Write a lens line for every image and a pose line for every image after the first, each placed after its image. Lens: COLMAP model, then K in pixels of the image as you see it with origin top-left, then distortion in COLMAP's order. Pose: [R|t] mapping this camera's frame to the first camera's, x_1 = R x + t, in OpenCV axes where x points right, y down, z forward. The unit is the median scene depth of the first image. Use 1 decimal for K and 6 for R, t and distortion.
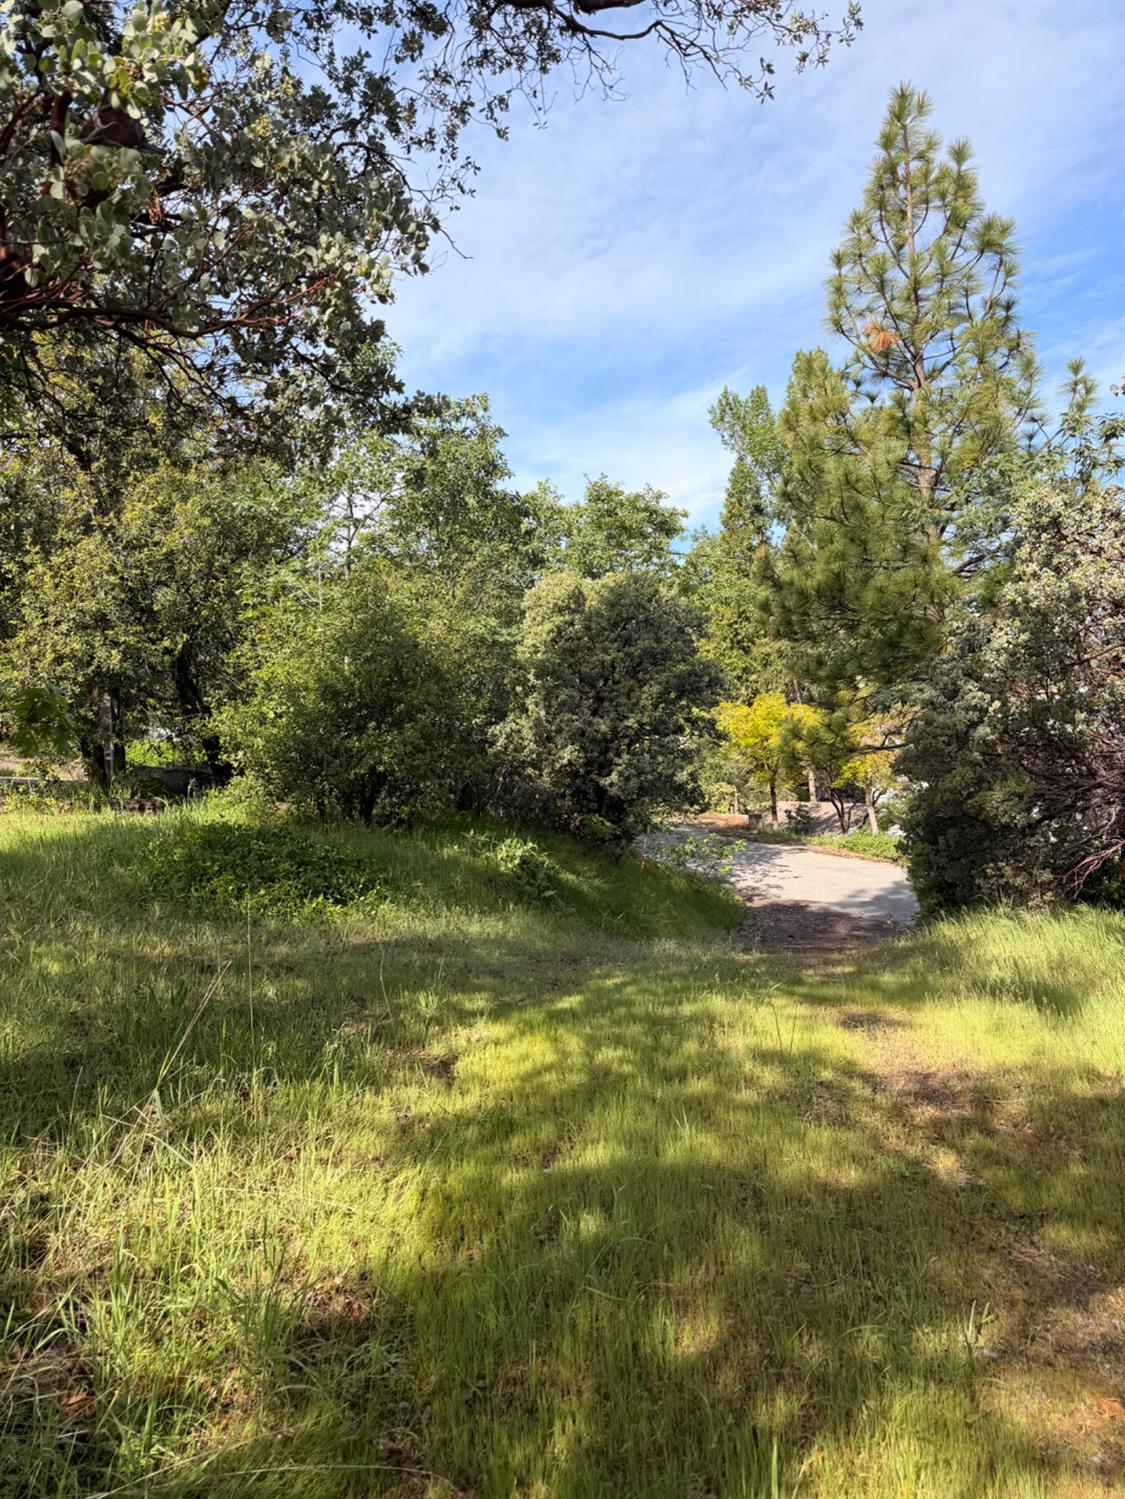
lens RADIAL K [[1057.9, 0, 562.5], [0, 1057.9, 749.5], [0, 0, 1]] dist [0.006413, -0.008613]
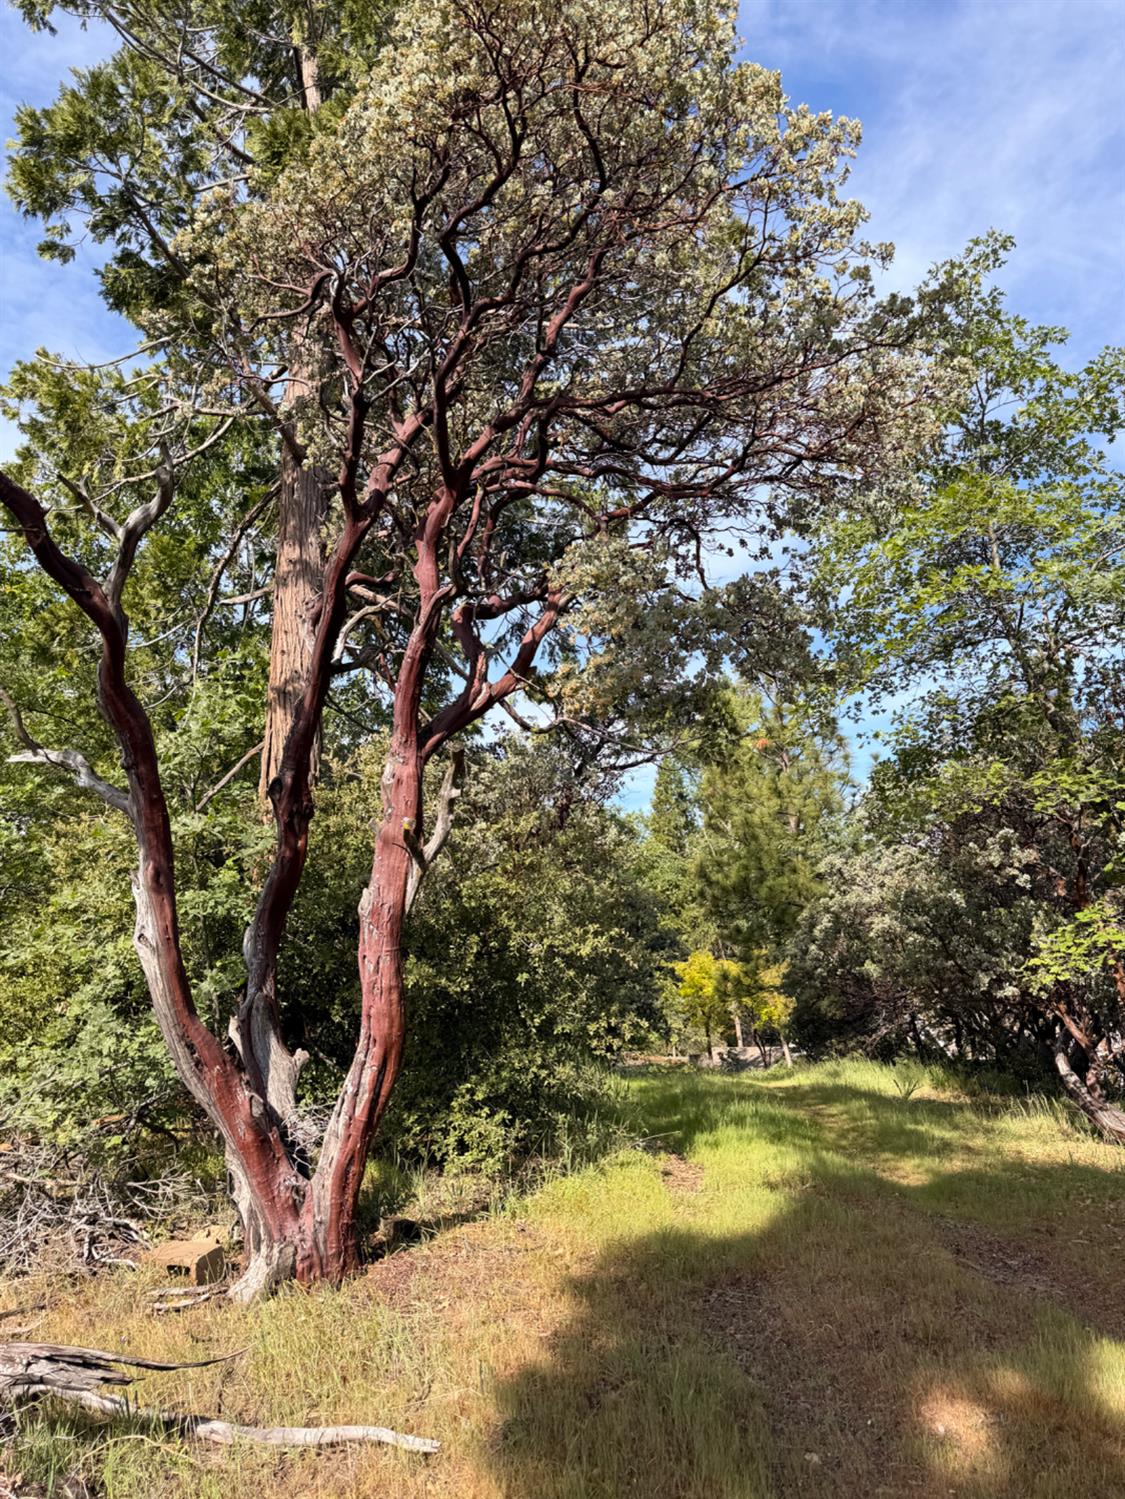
lens RADIAL K [[1033.1, 0, 560.7], [0, 1033.1, 694.6], [0, 0, 1]] dist [0.147177, -0.144400]
pose [[0.997445, 0.017769, 0.069200, -0.068156], [0.003096, 0.956917, -0.290347, 0.016118], [-0.071378, 0.289819, 0.954416, -0.289978]]
